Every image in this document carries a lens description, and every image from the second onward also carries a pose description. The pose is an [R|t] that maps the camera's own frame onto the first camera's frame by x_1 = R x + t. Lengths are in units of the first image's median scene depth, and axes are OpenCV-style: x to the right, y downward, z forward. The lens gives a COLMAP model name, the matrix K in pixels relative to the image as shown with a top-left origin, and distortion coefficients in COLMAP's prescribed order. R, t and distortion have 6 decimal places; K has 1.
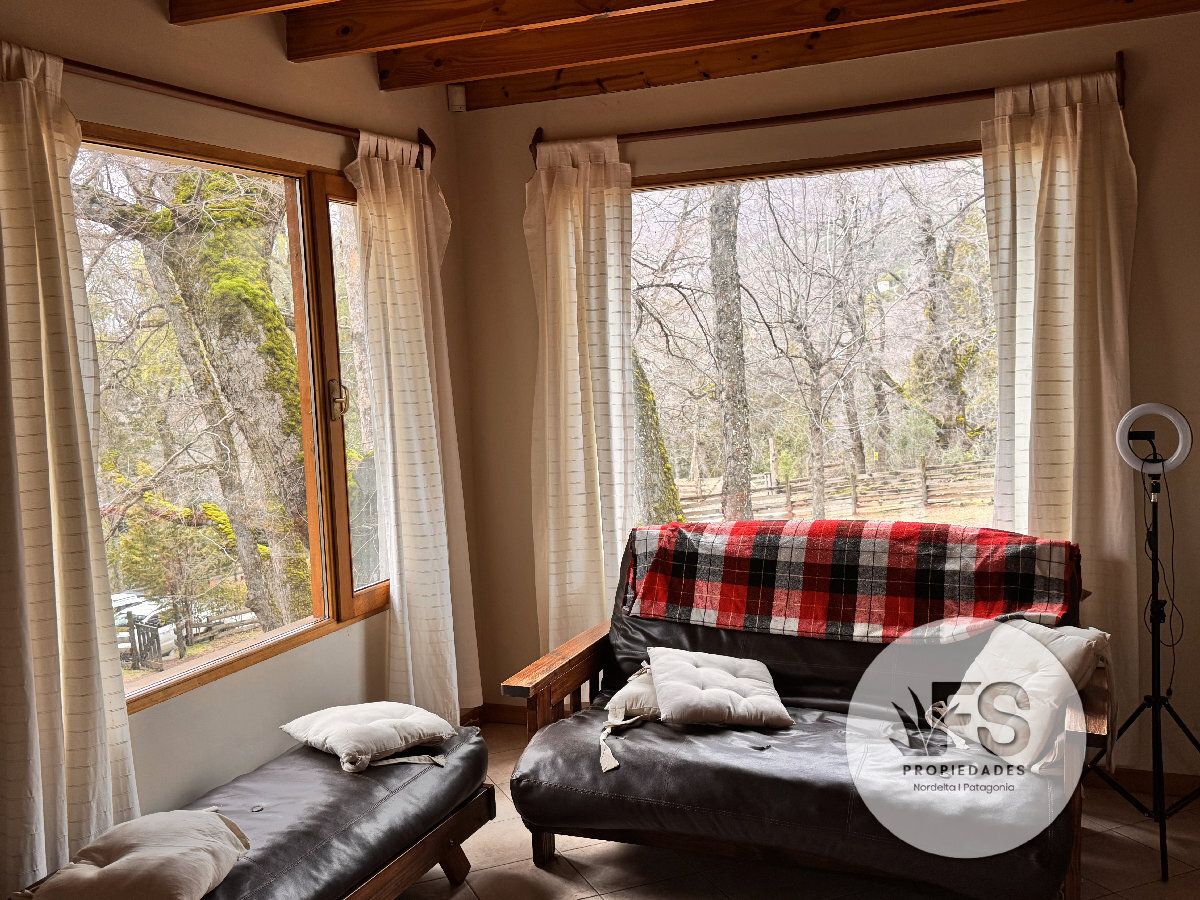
lens RADIAL K [[1199.6, 0, 554.4], [0, 1199.6, 462.8], [0, 0, 1]] dist [0.052228, 0.000000]
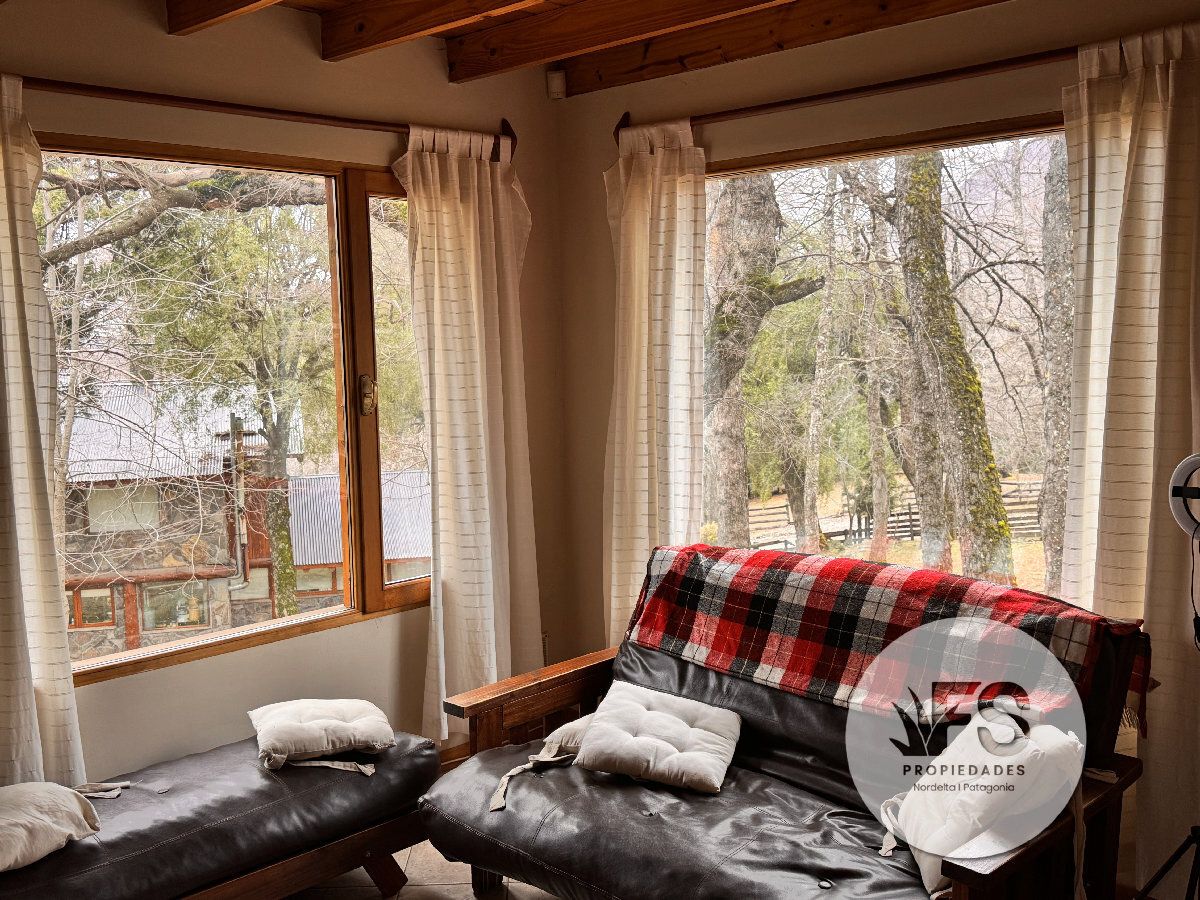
lens RADIAL K [[1199.6, 0, 597.6], [0, 1199.6, 451.3], [0, 0, 1]] dist [0.052228, 0.000000]
pose [[0.930556, 0.061557, -0.360939, 0.369408], [-0.054643, 0.998075, 0.029340, -0.045835], [0.362050, -0.007580, 0.932128, 0.129970]]
